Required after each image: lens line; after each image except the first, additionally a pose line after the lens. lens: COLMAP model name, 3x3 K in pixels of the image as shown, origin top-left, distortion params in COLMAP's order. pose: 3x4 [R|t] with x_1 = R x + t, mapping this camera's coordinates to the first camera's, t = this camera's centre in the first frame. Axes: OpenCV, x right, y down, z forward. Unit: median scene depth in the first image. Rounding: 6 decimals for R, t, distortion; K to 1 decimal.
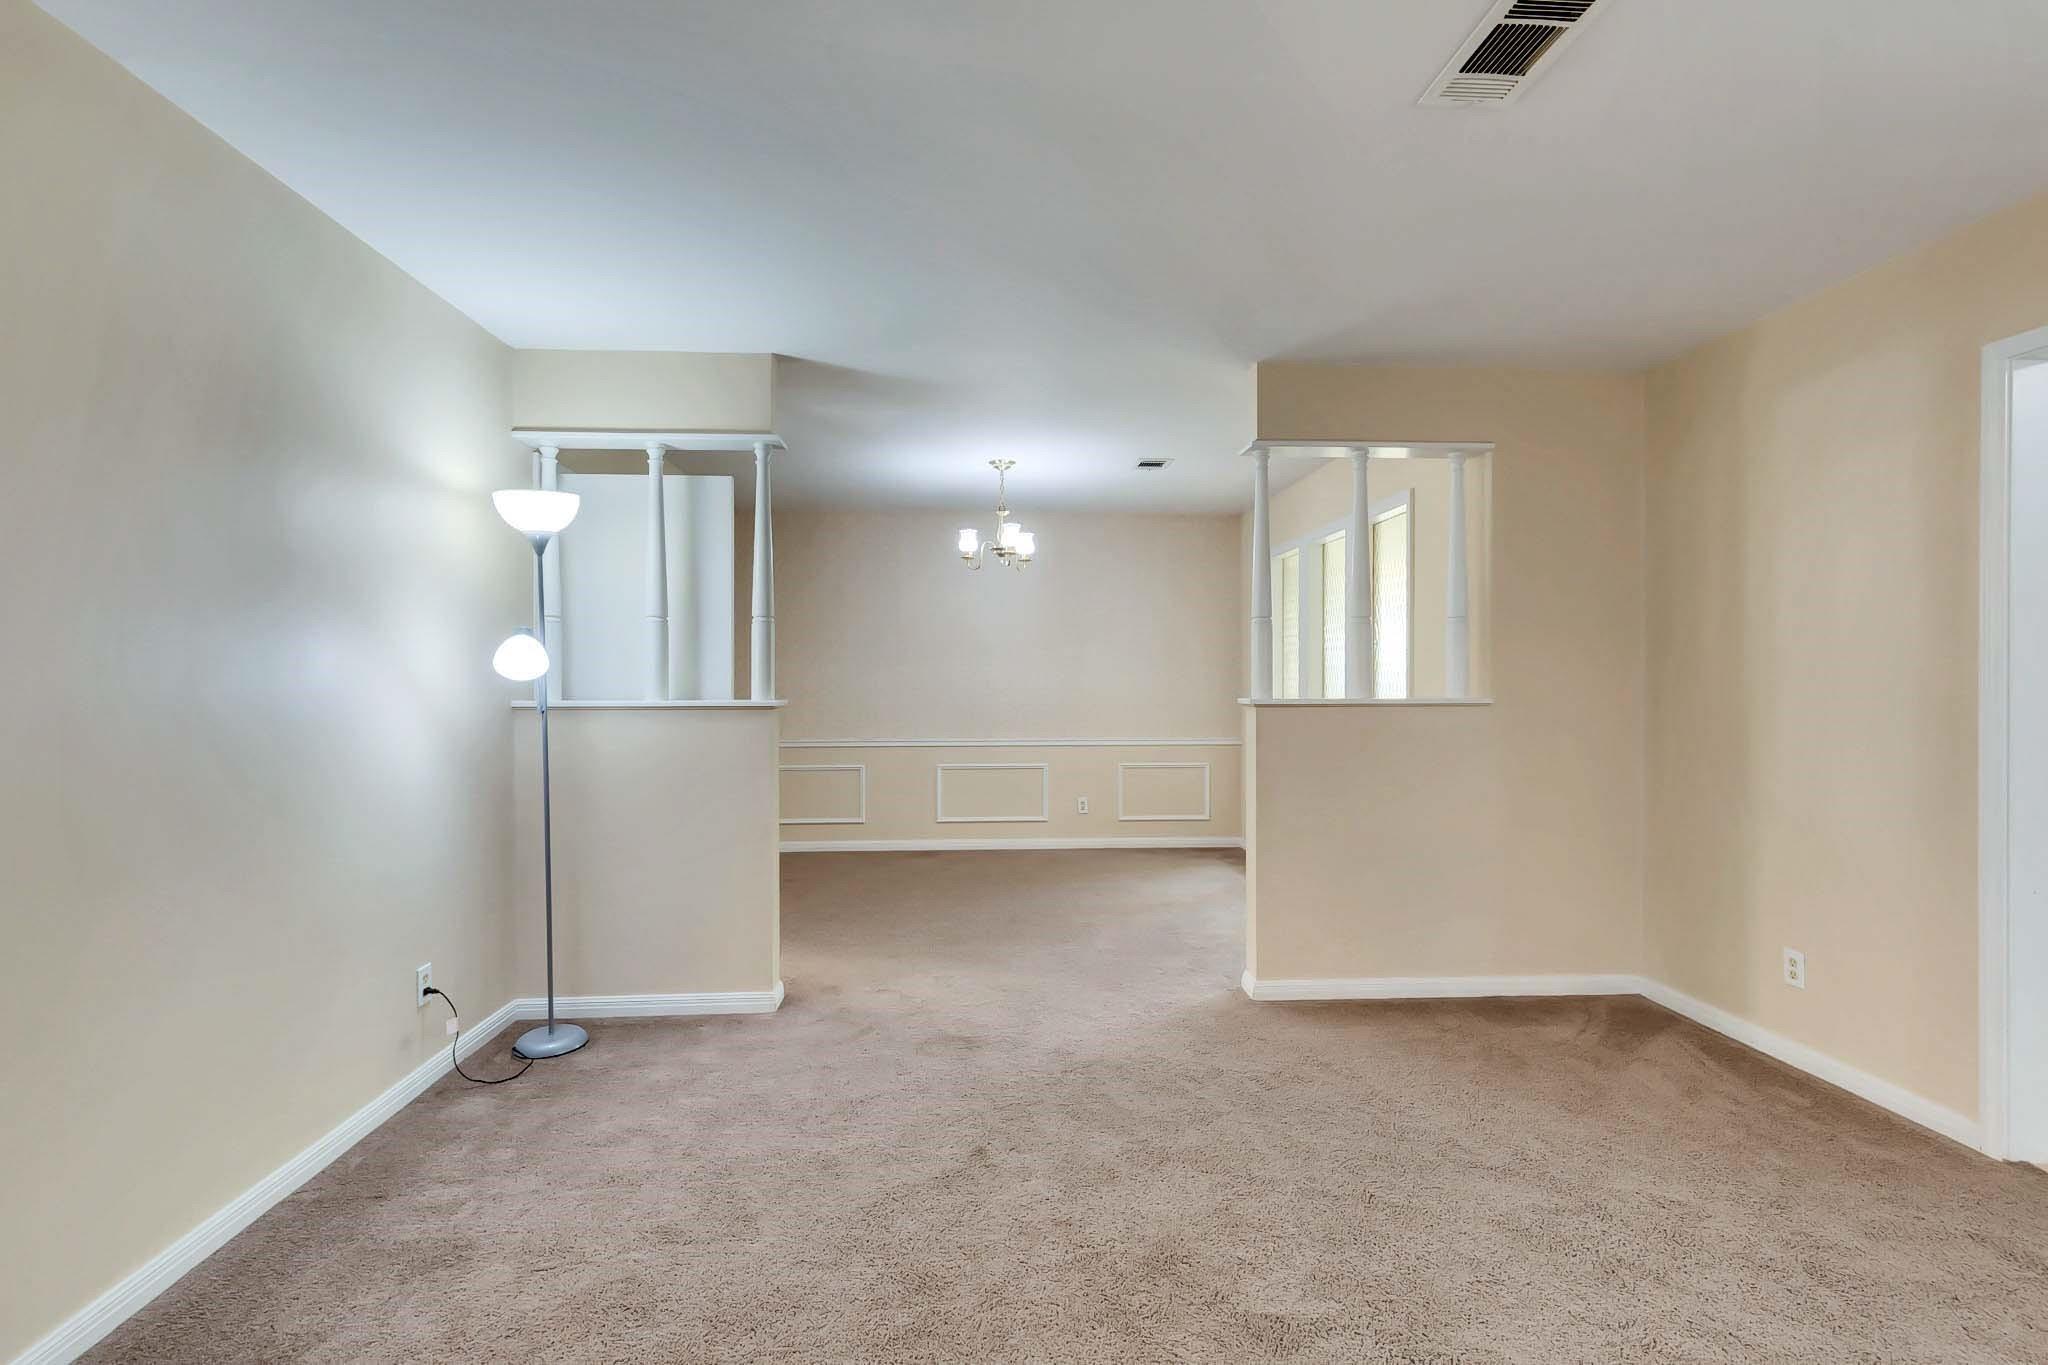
lens RADIAL K [[920.3, 0, 1031.1], [0, 920.3, 678.2], [0, 0, 1]] dist [0.002502, 0.000010]
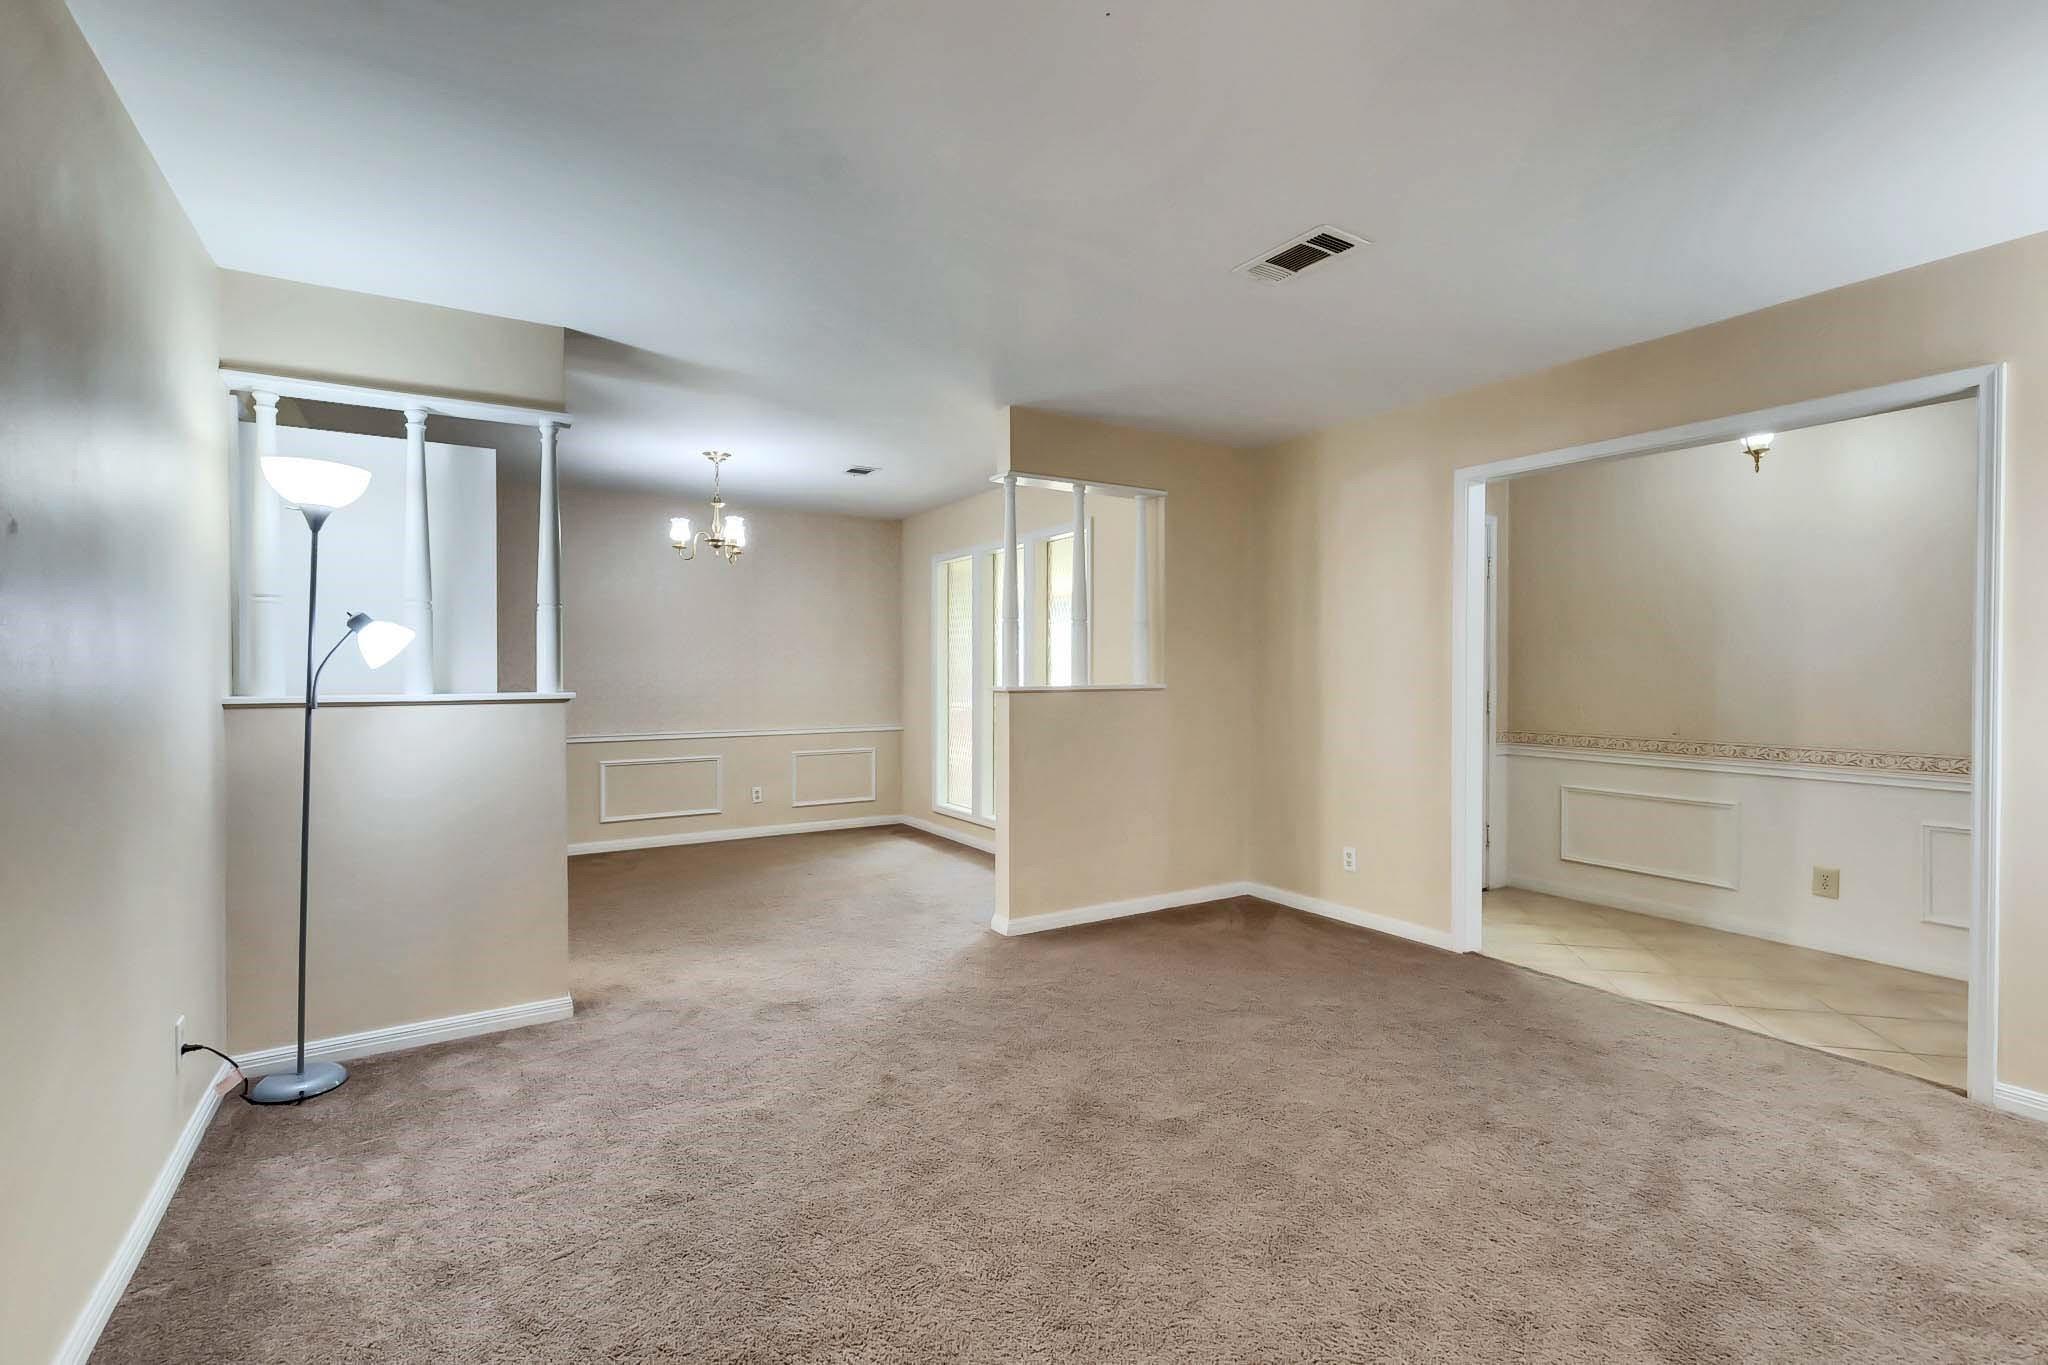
lens RADIAL K [[920.3, 0, 1031.1], [0, 920.3, 678.2], [0, 0, 1]] dist [0.002502, 0.000010]
pose [[0.876698, -0.005046, 0.481015, -0.318606], [0.000634, 0.999956, 0.009334, 0.000625], [-0.481041, -0.007879, 0.876663, -0.069263]]
